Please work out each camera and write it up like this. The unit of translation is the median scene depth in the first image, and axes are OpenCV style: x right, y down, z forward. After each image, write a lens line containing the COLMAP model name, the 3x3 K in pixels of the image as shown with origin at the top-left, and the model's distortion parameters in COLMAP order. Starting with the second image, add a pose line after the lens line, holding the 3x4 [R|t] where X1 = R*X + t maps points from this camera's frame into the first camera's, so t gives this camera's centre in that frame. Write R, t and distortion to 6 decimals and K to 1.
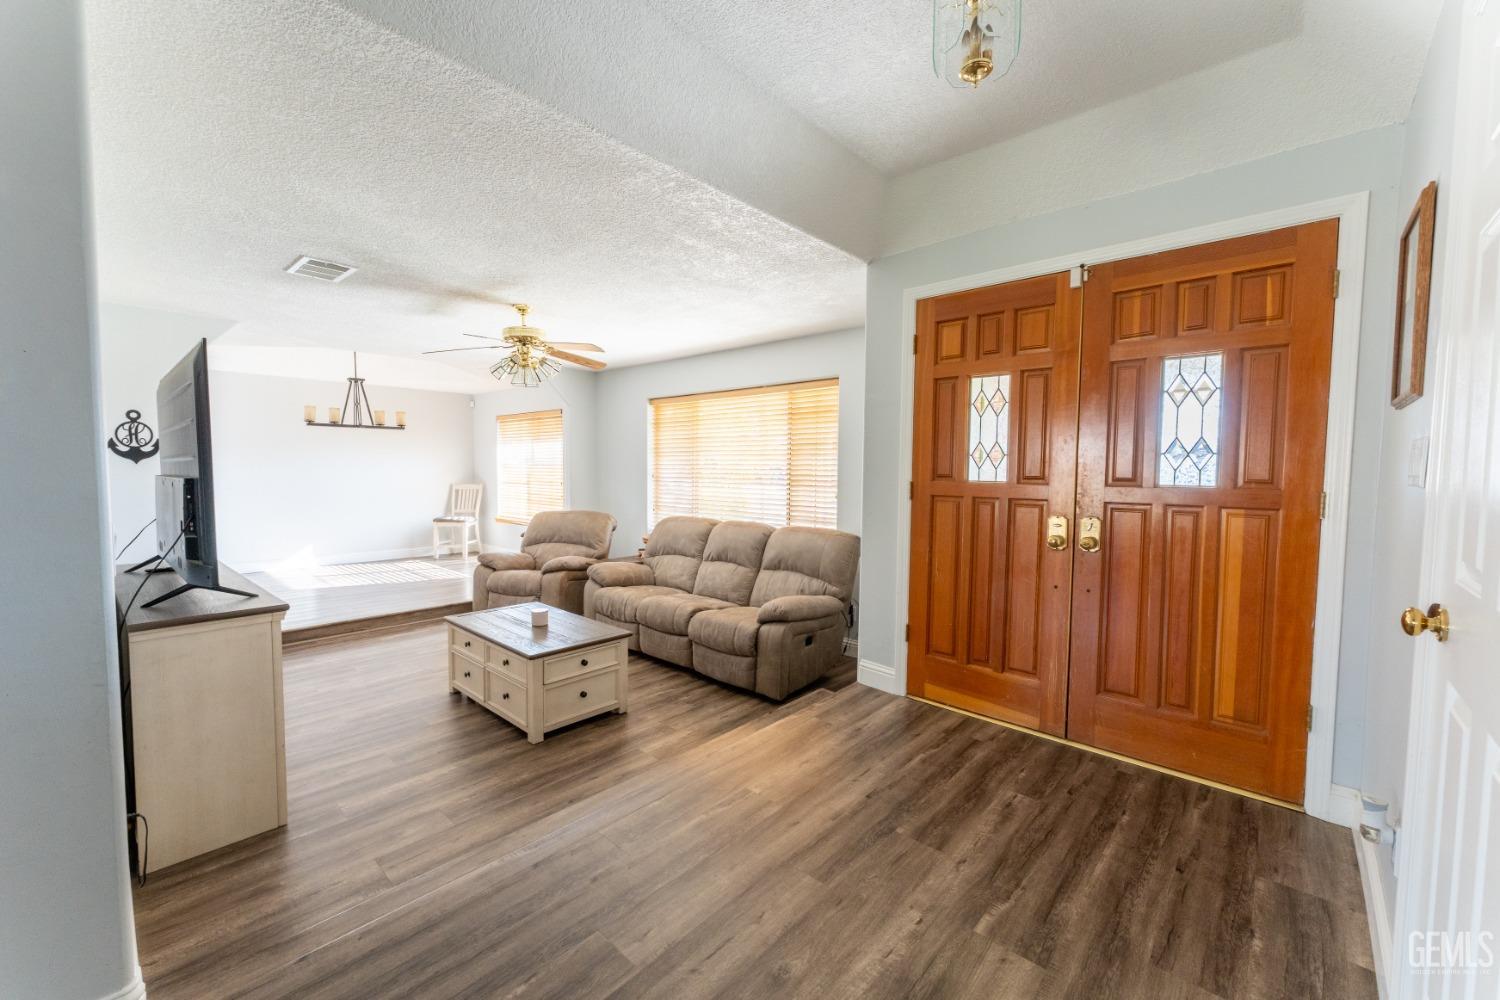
lens RADIAL K [[595.3, 0, 749.0], [0, 595.3, 501.2], [0, 0, 1]] dist [0.002250, 0.000158]
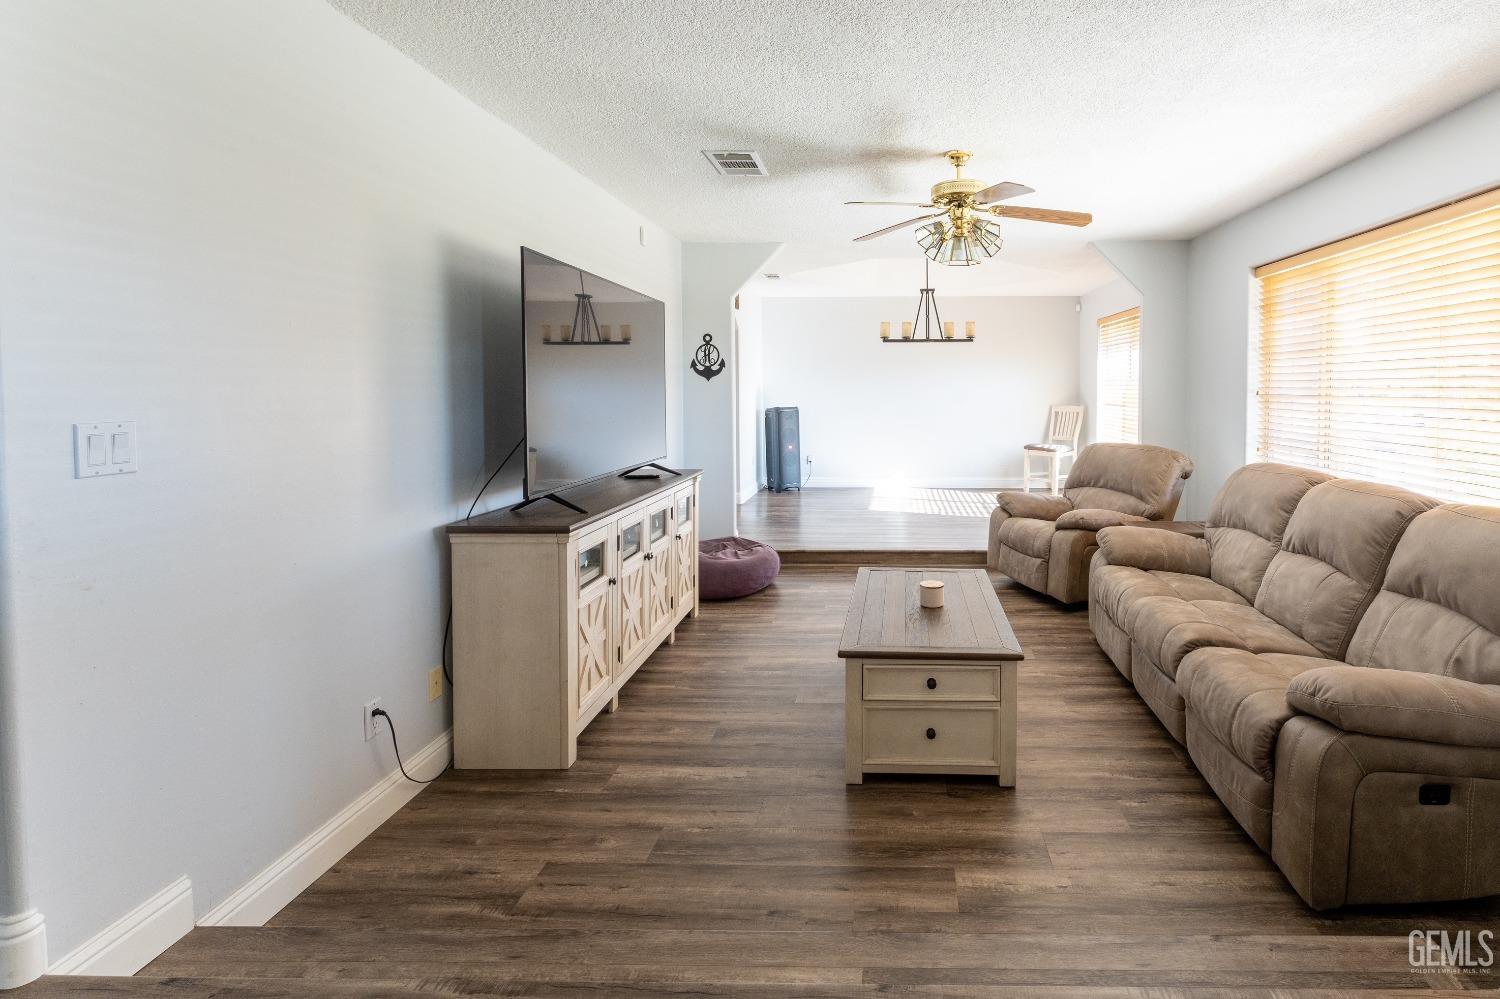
lens RADIAL K [[735.1, 0, 754.1], [0, 735.1, 406.1], [0, 0, 1]] dist [-0.001133, -0.000273]
pose [[0.656877, 0.015468, -0.753839, 0.111901], [-0.036904, 0.999251, -0.011653, -0.003200], [0.753094, 0.035474, 0.656956, 0.211268]]
